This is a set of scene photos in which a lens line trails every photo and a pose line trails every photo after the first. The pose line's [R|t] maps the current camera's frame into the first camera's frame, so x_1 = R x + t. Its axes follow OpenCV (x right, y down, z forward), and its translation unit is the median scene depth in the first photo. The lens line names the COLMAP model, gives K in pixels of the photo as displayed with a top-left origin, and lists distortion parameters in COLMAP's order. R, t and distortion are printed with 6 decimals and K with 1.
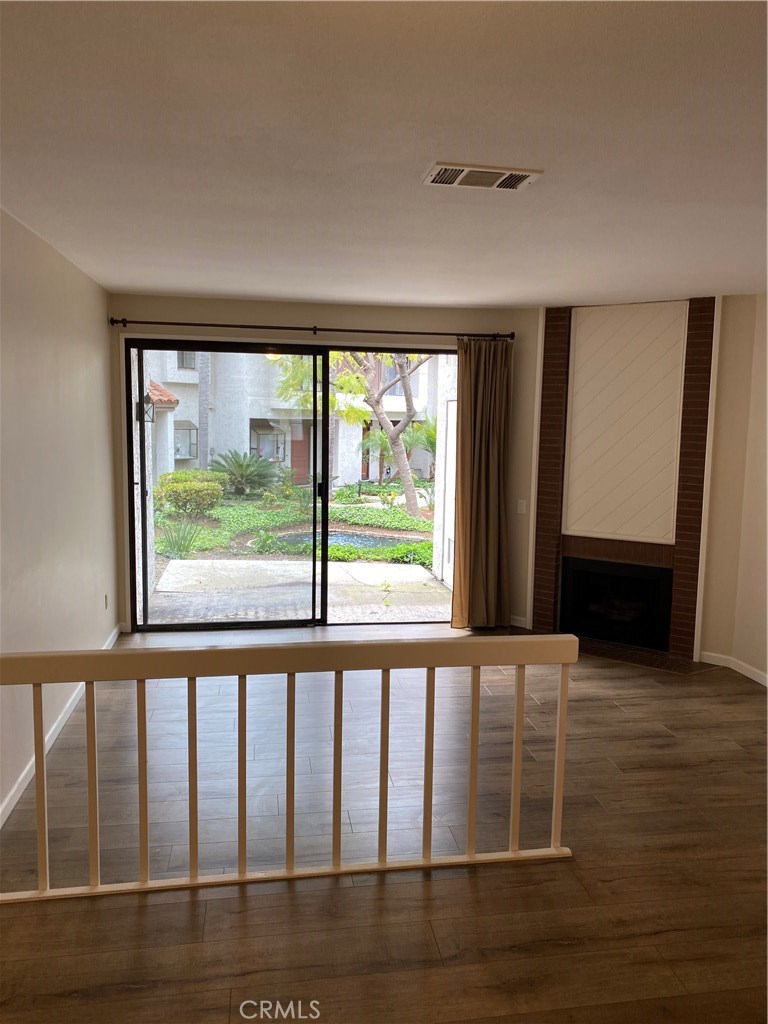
lens RADIAL K [[781.3, 0, 386.3], [0, 781.3, 506.6], [0, 0, 1]] dist [0.095798, -0.008949]
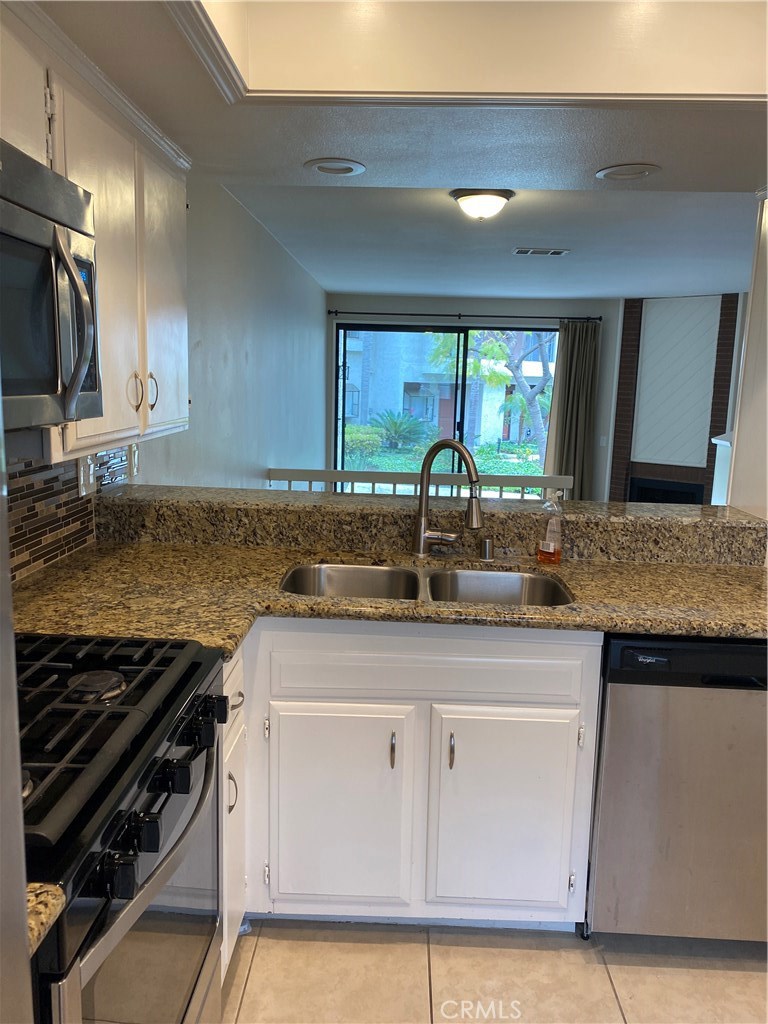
lens RADIAL K [[781.3, 0, 389.8], [0, 781.3, 512.1], [0, 0, 1]] dist [0.095798, -0.008949]
pose [[0.983217, 0.041336, -0.177697, 0.020604], [-0.032684, 0.998146, 0.051345, 0.025017], [0.179490, -0.044675, 0.982745, -0.173594]]
